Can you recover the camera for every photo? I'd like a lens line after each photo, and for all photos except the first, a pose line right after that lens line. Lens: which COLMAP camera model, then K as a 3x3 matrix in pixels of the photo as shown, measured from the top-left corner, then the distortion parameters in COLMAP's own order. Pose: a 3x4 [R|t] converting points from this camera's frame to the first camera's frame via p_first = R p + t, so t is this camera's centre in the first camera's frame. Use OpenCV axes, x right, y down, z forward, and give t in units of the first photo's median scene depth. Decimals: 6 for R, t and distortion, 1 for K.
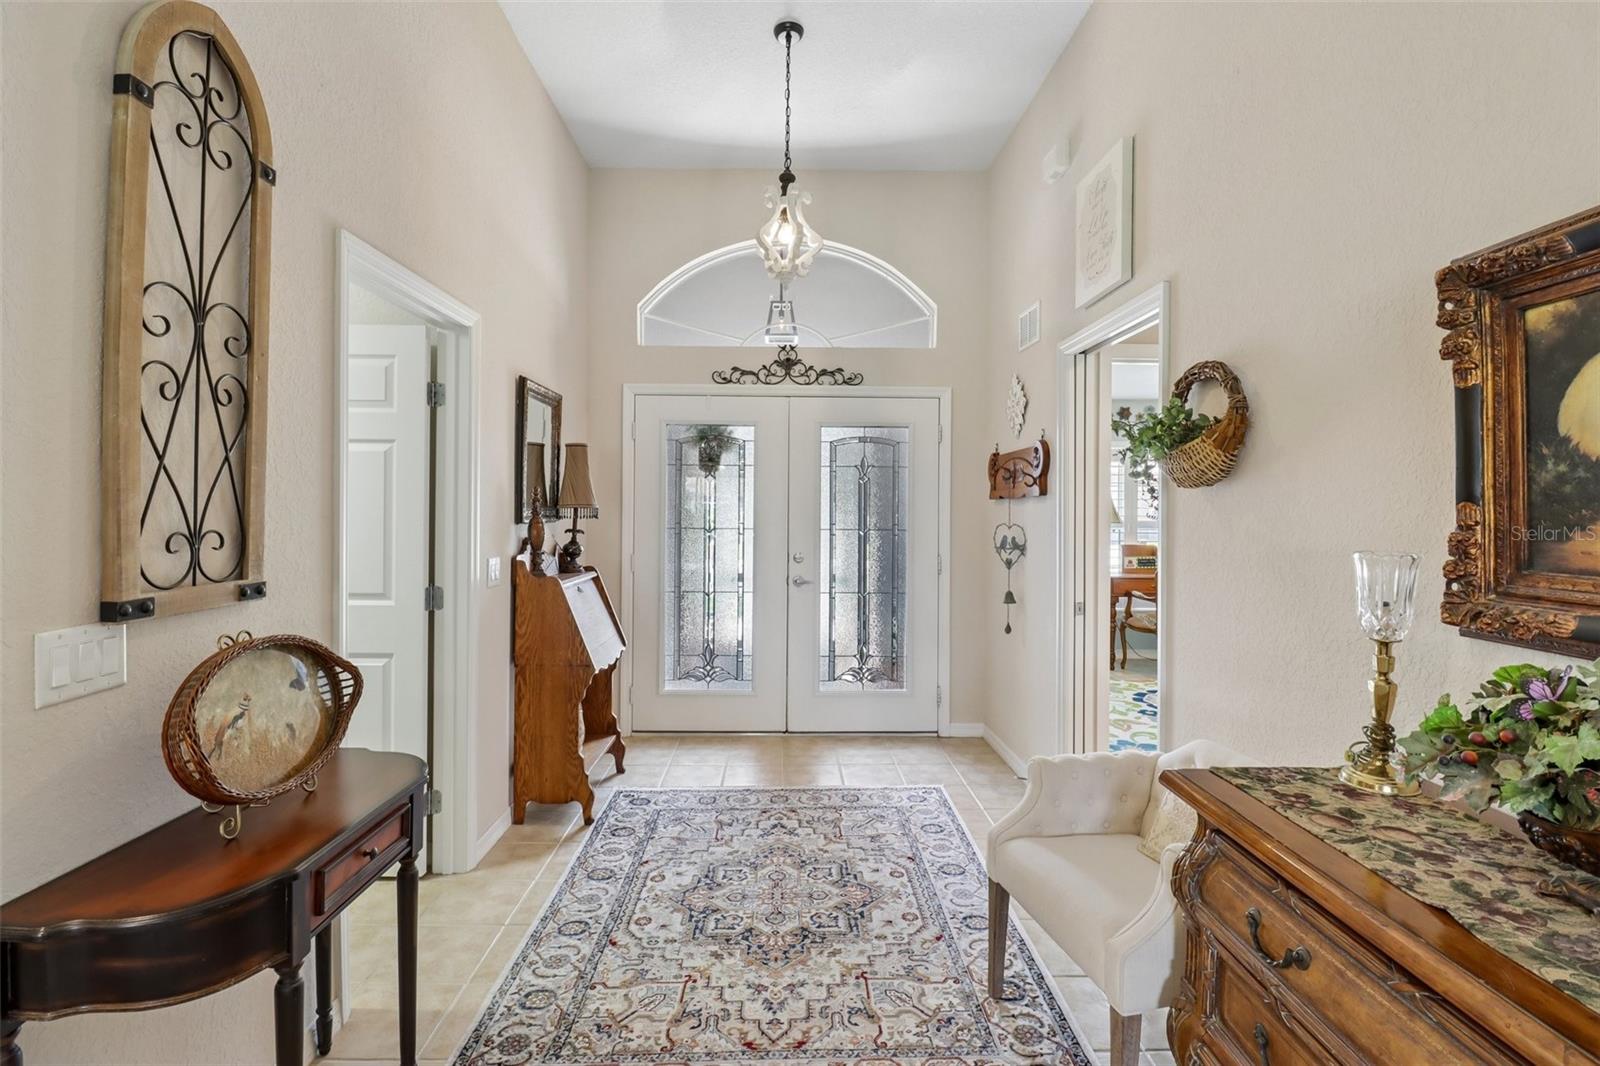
lens RADIAL K [[744.9, 0, 798.9], [0, 744.9, 508.5], [0, 0, 1]] dist [0.001141, -0.014937]
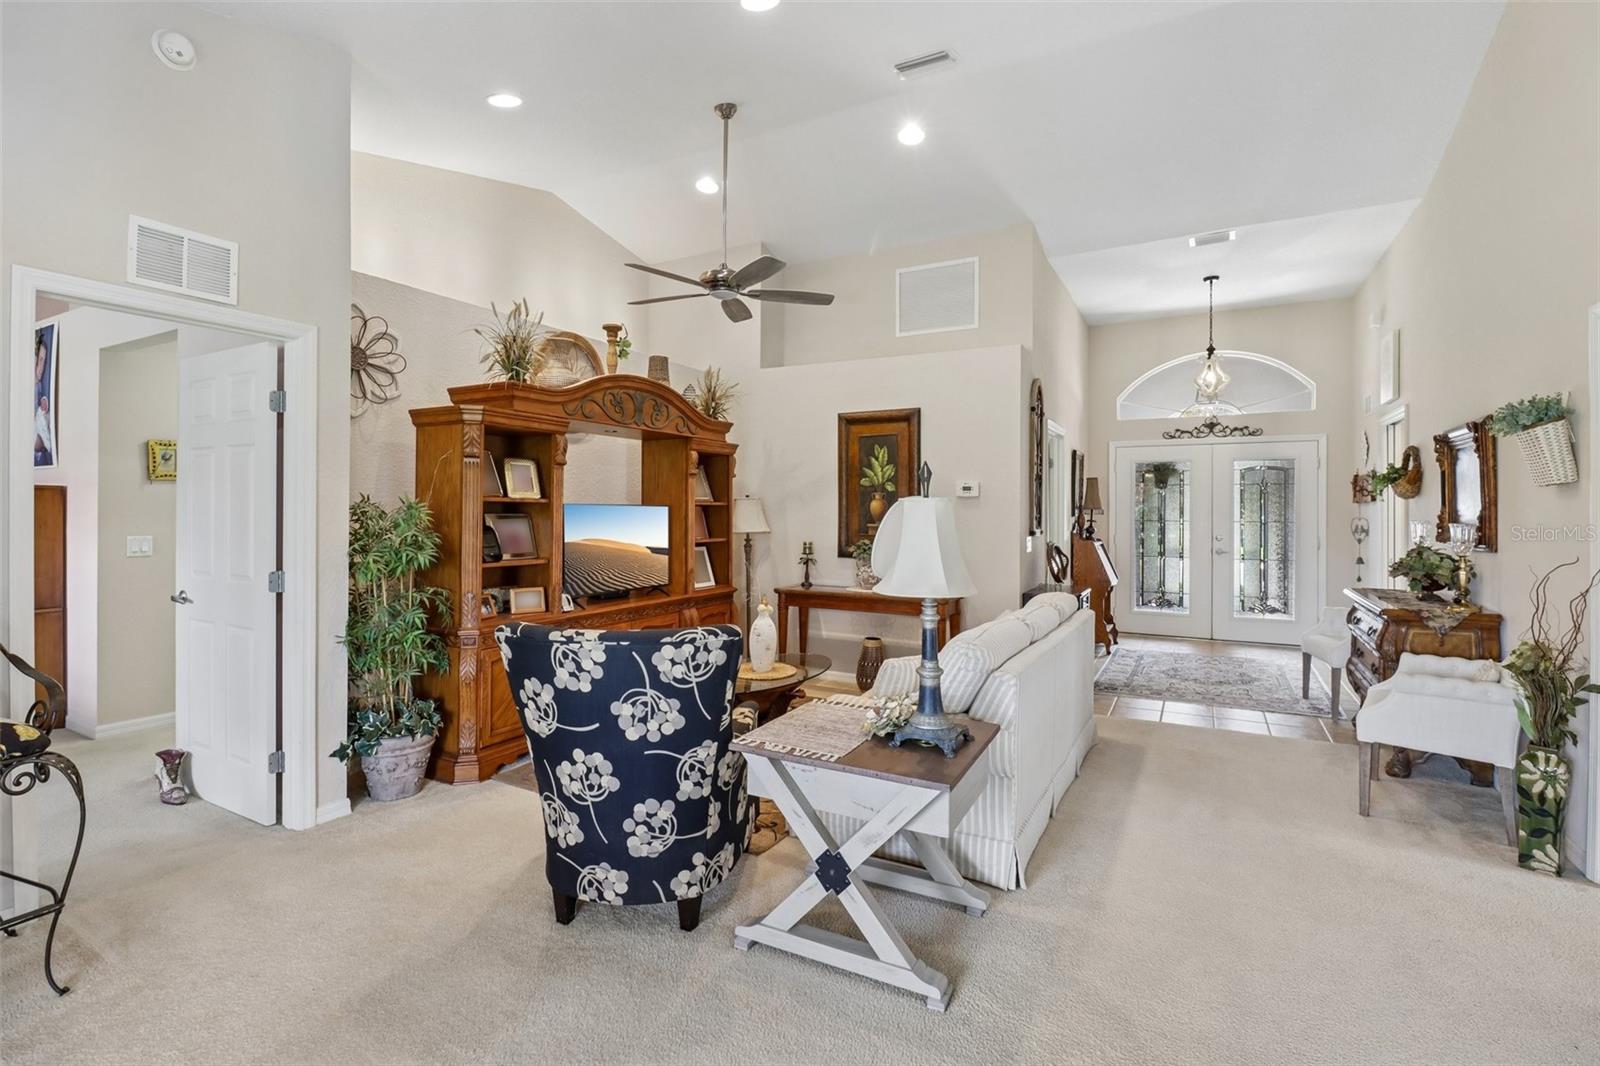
lens RADIAL K [[744.9, 0, 798.9], [0, 744.9, 508.5], [0, 0, 1]] dist [0.001141, -0.014937]
pose [[0.867874, -0.005132, -0.496758, 0.012659], [0.002717, 0.999981, -0.005583, 0.005765], [0.496777, 0.003495, 0.867871, -1.115789]]
